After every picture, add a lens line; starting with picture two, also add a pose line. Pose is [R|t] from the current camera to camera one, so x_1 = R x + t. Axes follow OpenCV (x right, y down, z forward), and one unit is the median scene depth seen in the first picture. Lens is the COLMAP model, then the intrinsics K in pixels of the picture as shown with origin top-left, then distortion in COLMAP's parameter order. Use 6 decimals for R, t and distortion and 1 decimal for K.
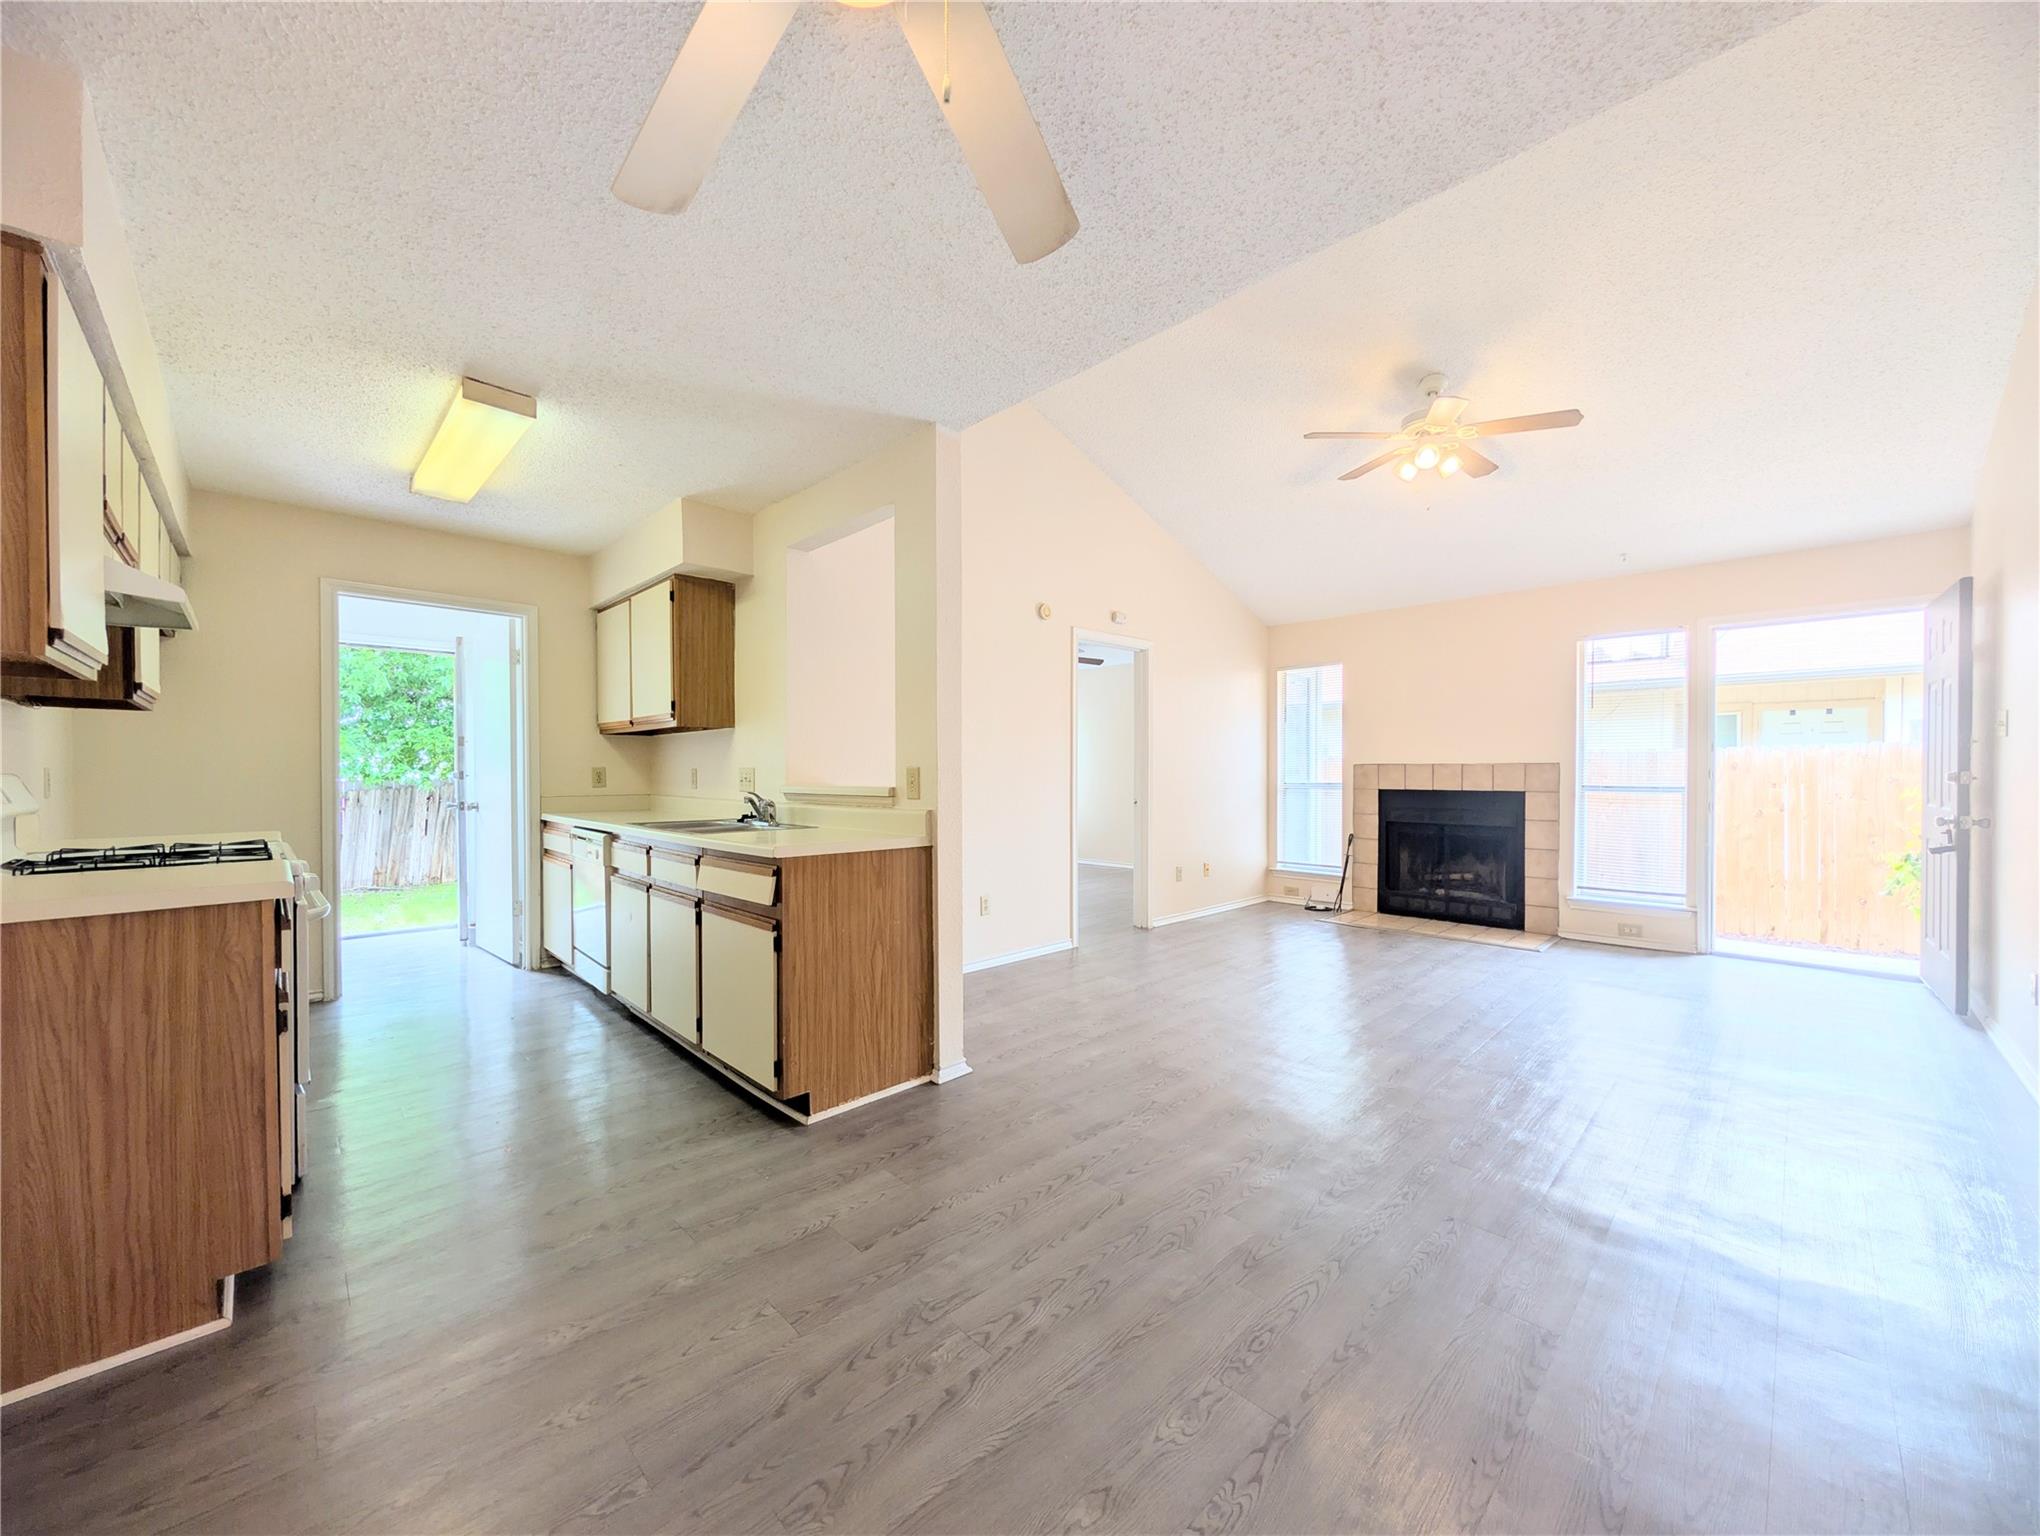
lens RADIAL K [[782.4, 0, 1019.8], [0, 782.4, 775.2], [0, 0, 1]] dist [-0.017939, -0.000087]
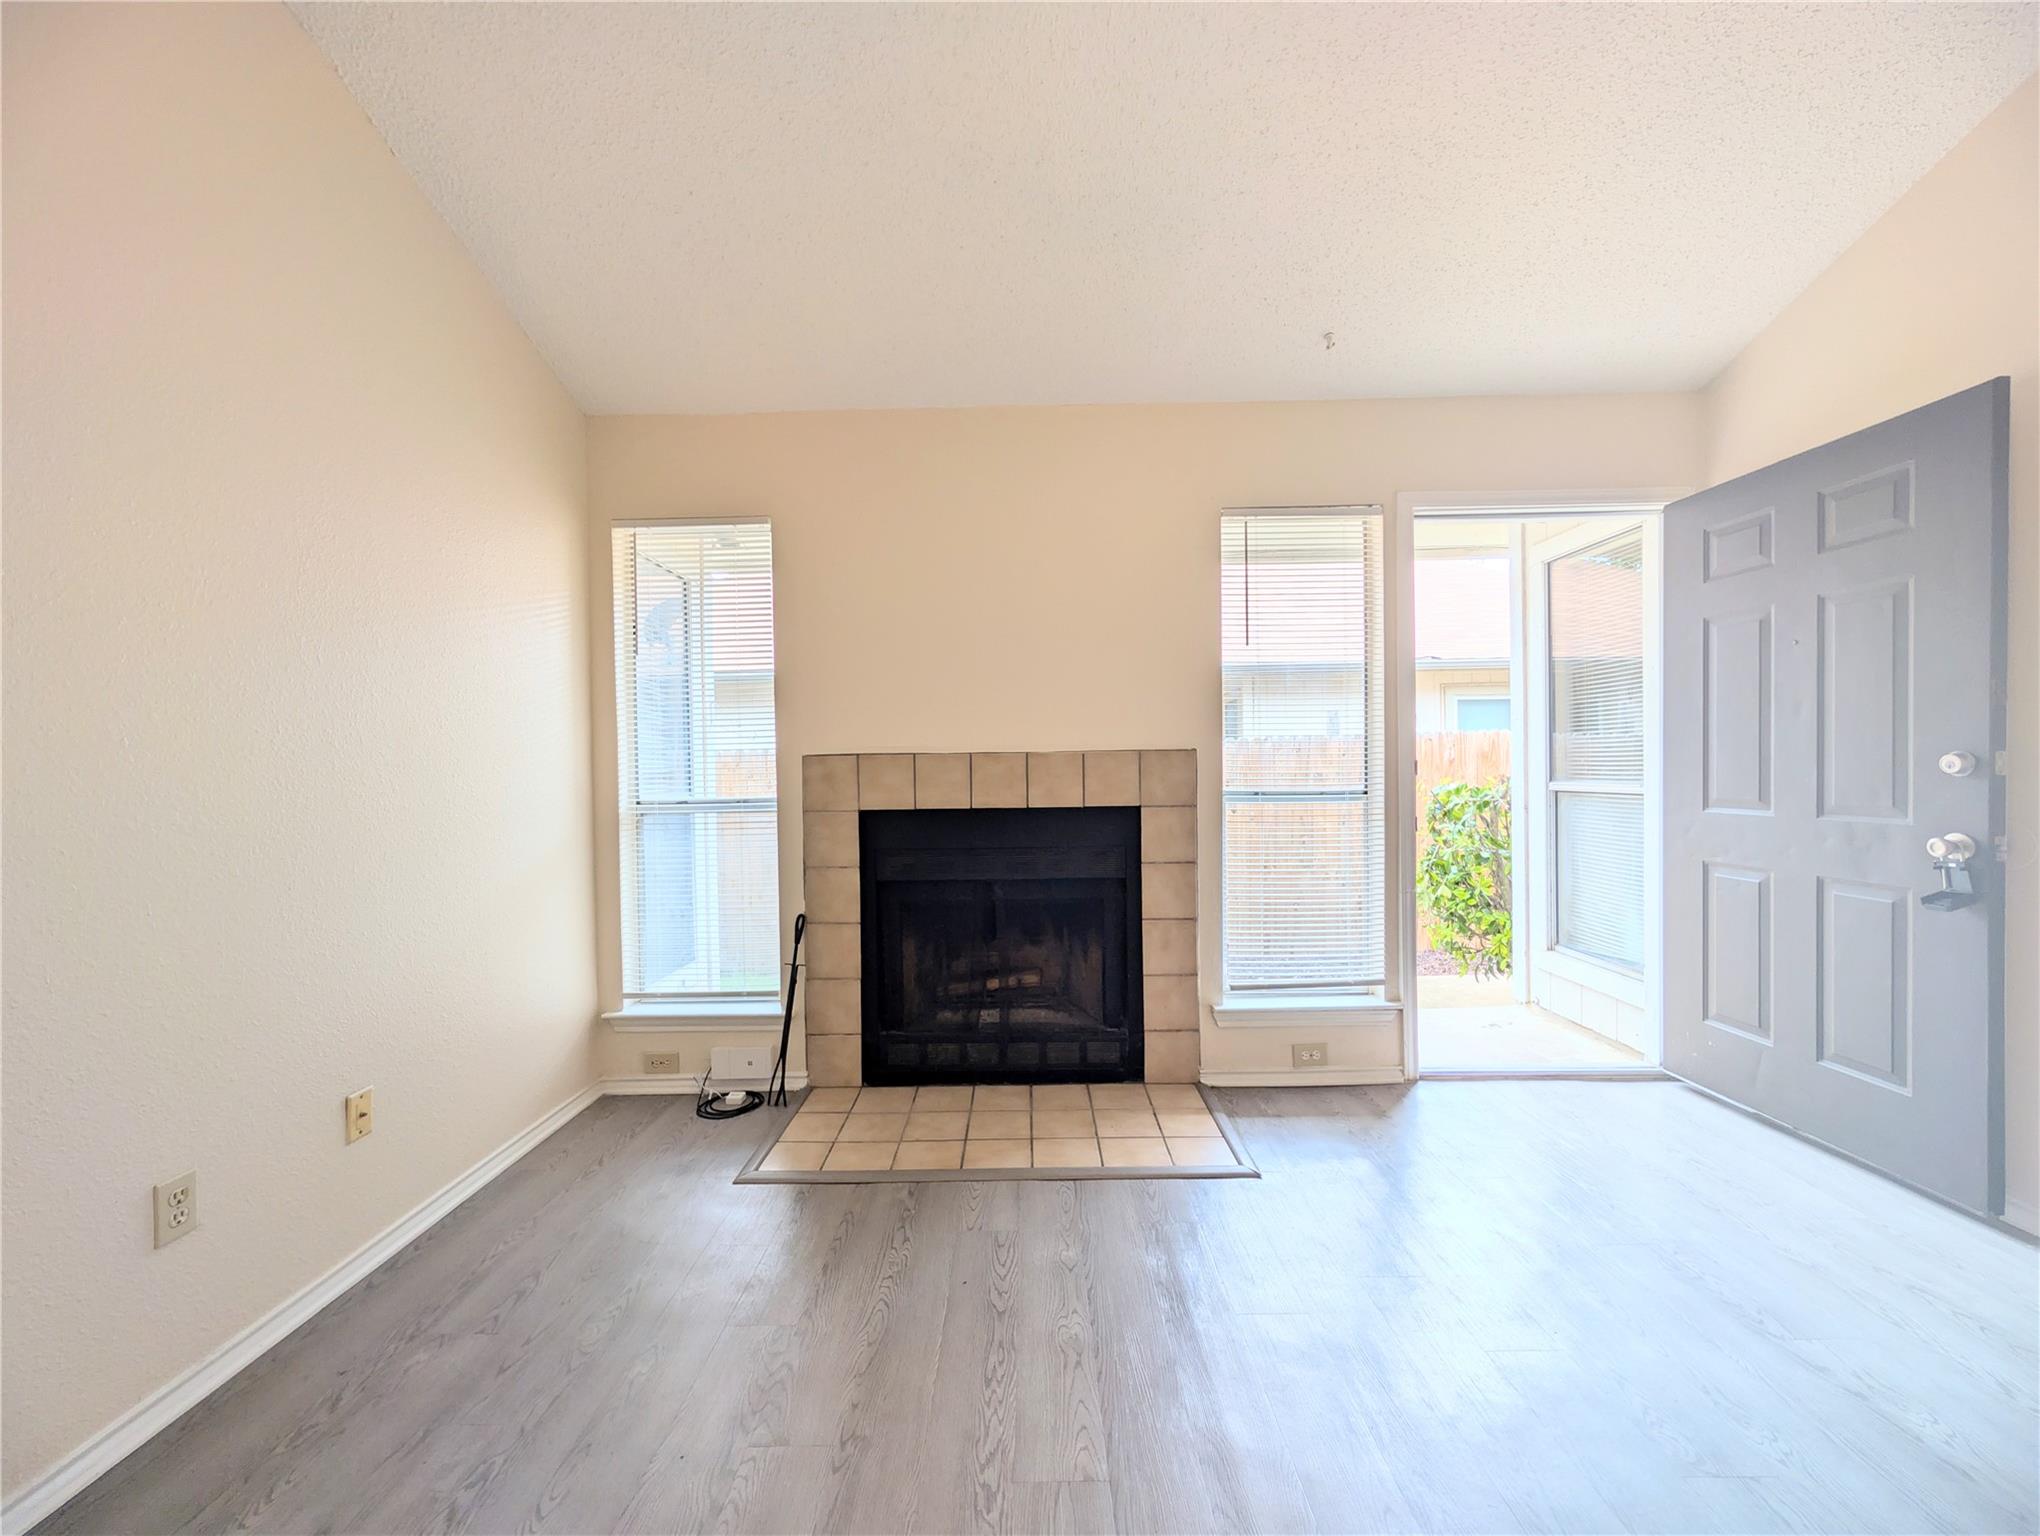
lens RADIAL K [[782.4, 0, 1012.3], [0, 782.4, 790.2], [0, 0, 1]] dist [-0.017939, -0.000087]
pose [[0.701119, -0.021381, 0.712724, 0.201261], [0.018594, 0.999759, 0.011700, 0.002651], [-0.712802, 0.005050, 0.701347, 0.618900]]
